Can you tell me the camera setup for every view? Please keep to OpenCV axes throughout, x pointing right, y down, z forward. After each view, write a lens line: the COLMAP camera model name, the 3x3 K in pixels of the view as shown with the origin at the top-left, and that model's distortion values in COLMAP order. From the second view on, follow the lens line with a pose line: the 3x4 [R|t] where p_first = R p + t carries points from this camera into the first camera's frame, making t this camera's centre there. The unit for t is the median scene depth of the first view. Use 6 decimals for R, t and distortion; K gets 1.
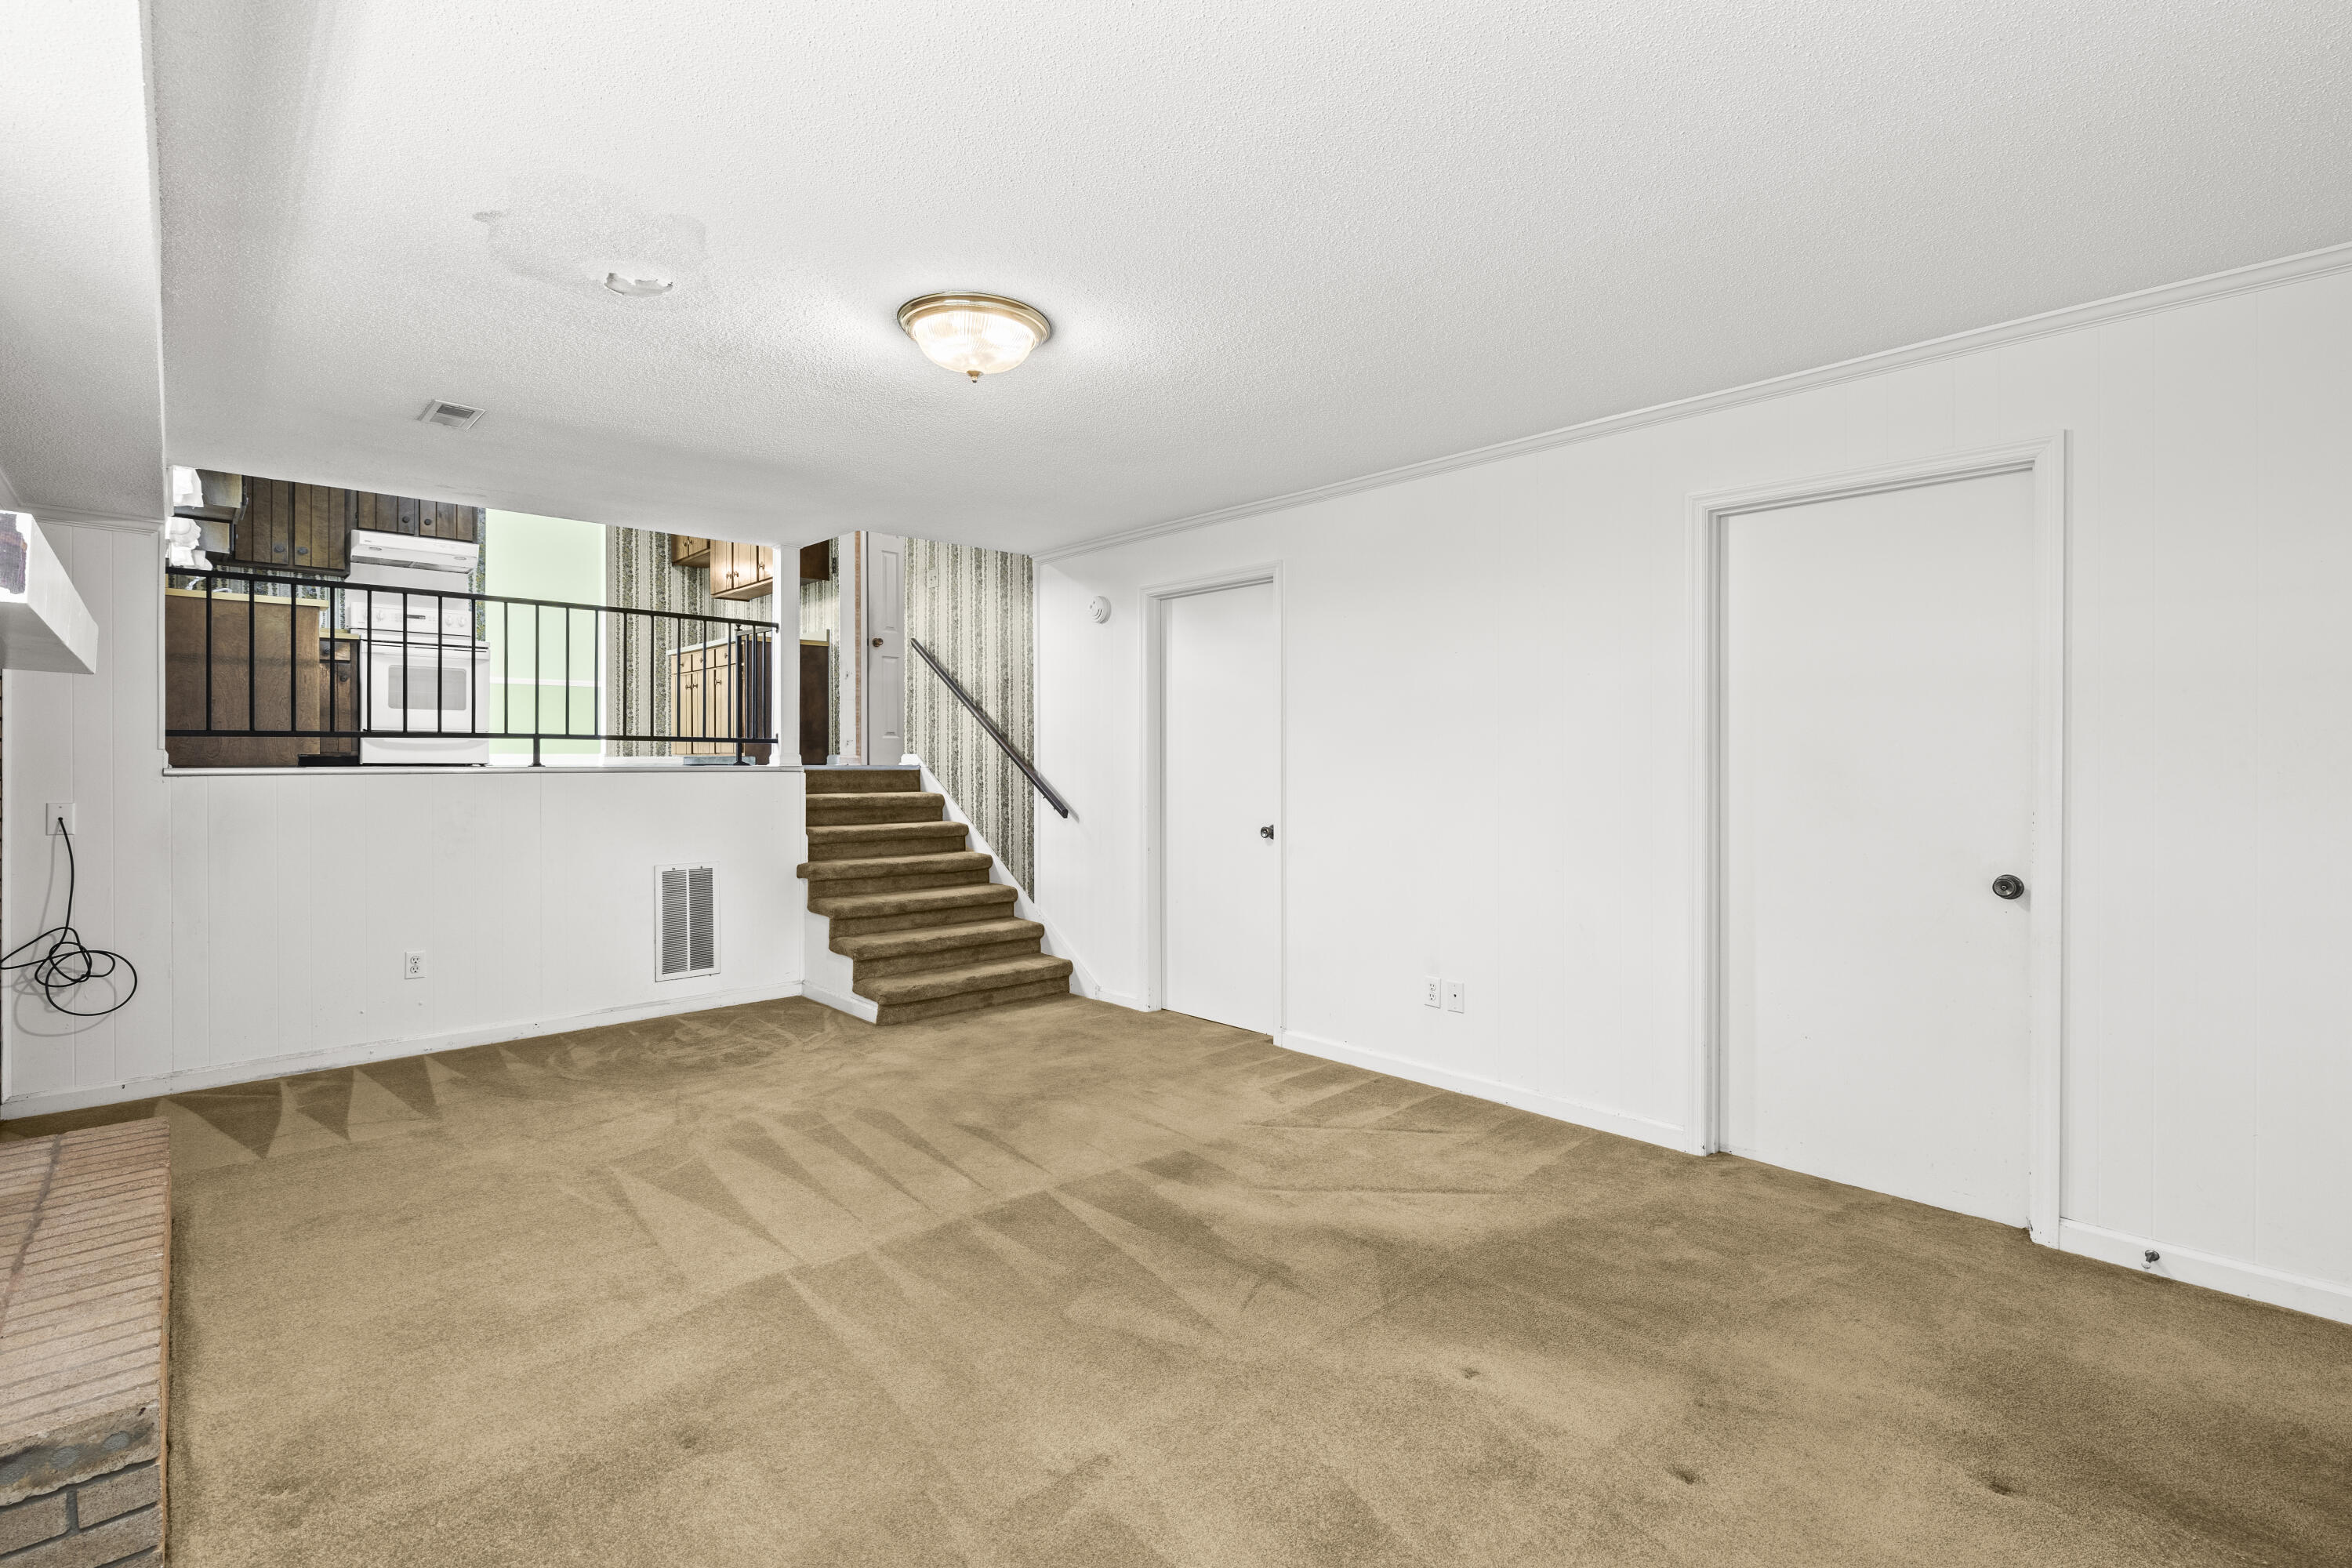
lens RADIAL K [[1065.1, 0, 1193.6], [0, 1065.1, 772.7], [0, 0, 1]] dist [-0.000458, -0.000112]
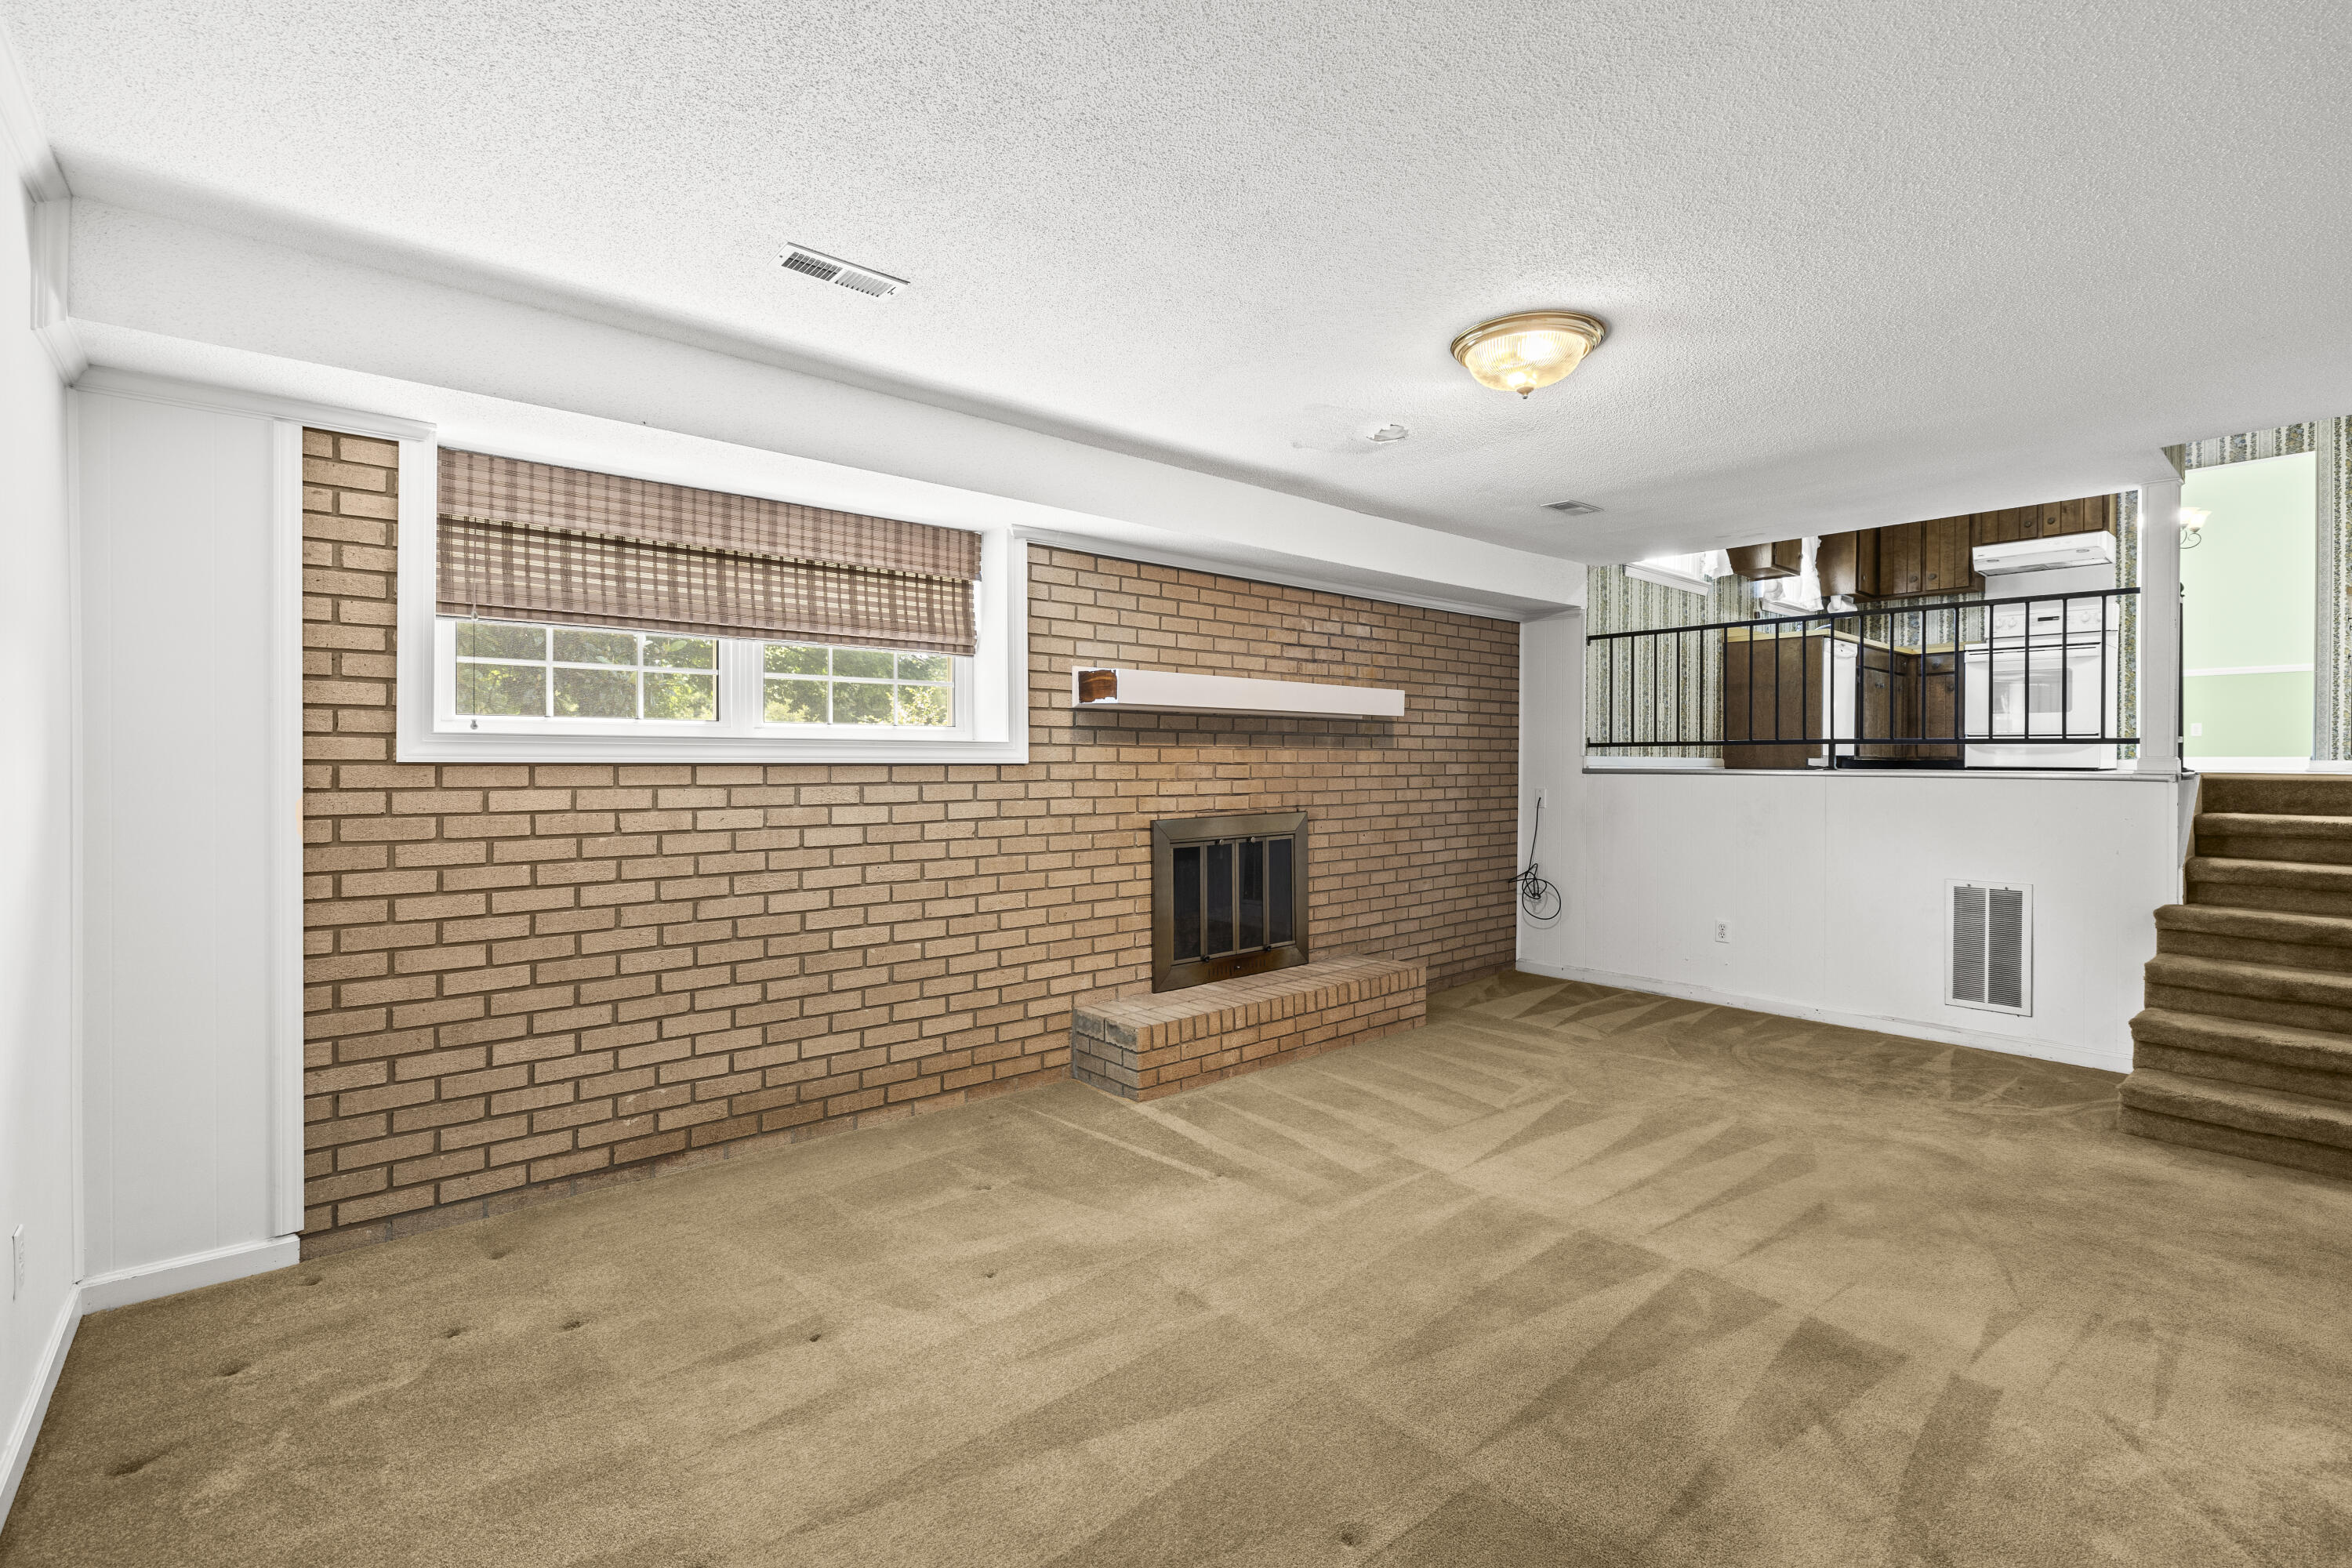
lens RADIAL K [[1065.1, 0, 1194.0], [0, 1065.1, 769.8], [0, 0, 1]] dist [-0.000458, -0.000112]
pose [[-0.052453, 0.007062, -0.998598, 0.516590], [-0.014641, 0.999862, 0.007840, -0.005175], [0.998516, 0.015032, -0.052342, 0.453979]]
